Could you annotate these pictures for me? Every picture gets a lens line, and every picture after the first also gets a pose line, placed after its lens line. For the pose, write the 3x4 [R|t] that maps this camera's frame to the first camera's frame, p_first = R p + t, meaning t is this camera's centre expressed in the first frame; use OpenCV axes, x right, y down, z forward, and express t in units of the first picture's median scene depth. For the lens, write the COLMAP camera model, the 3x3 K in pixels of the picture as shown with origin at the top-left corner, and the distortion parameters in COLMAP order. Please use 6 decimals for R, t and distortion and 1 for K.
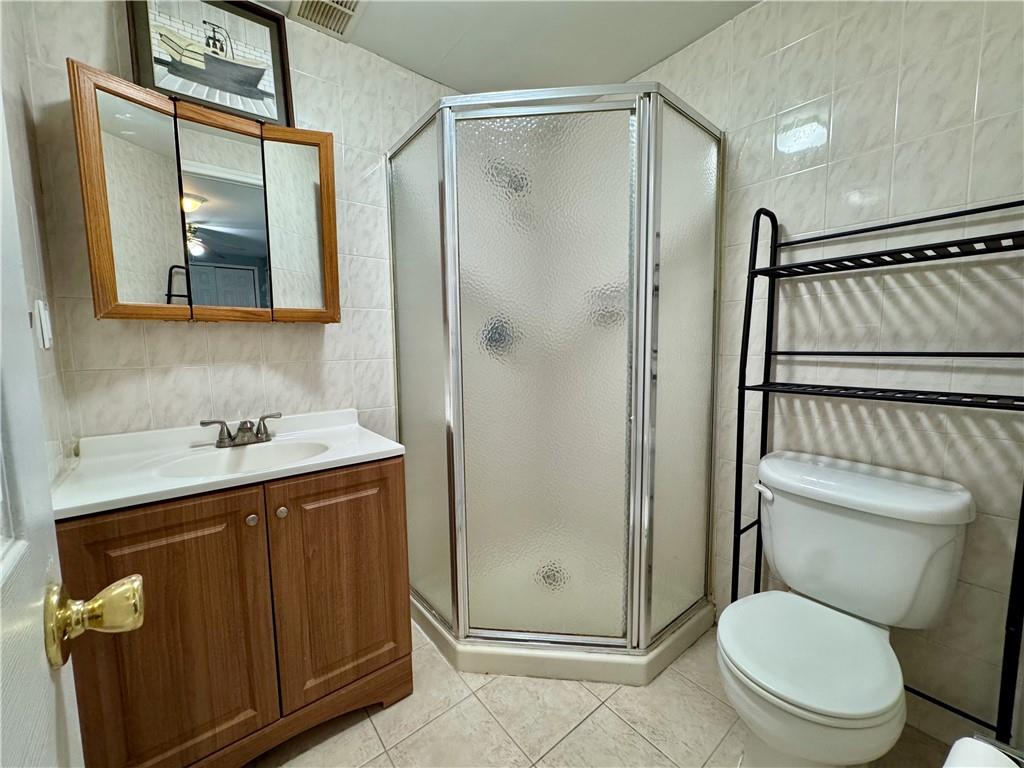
lens RADIAL K [[406.9, 0, 512.0], [0, 406.9, 382.3], [0, 0, 1]] dist [-0.002472, -0.000092]
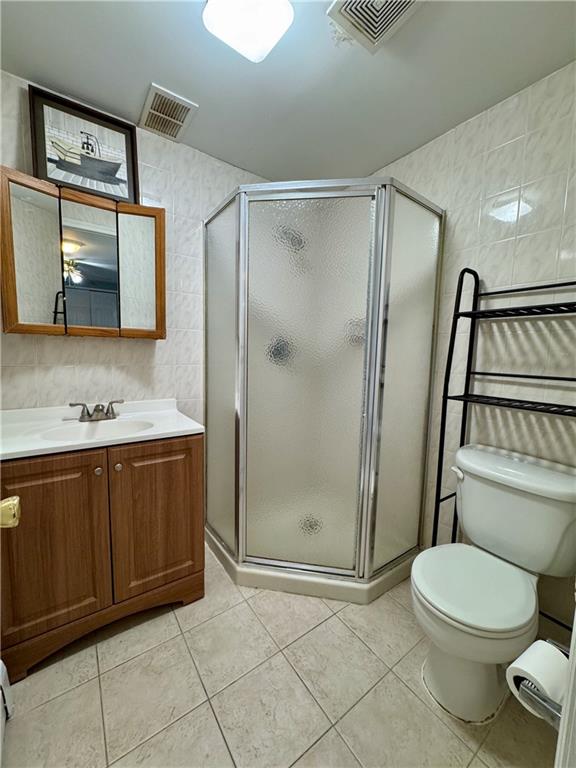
lens RADIAL K [[305.2, 0, 288.6], [0, 305.2, 383.9], [0, 0, 1]] dist [-0.002472, -0.000092]
pose [[0.997830, 0.043776, -0.049176, 0.080800], [-0.043321, 0.999008, 0.010276, -0.020054], [0.049577, -0.008123, 0.998737, -0.068469]]
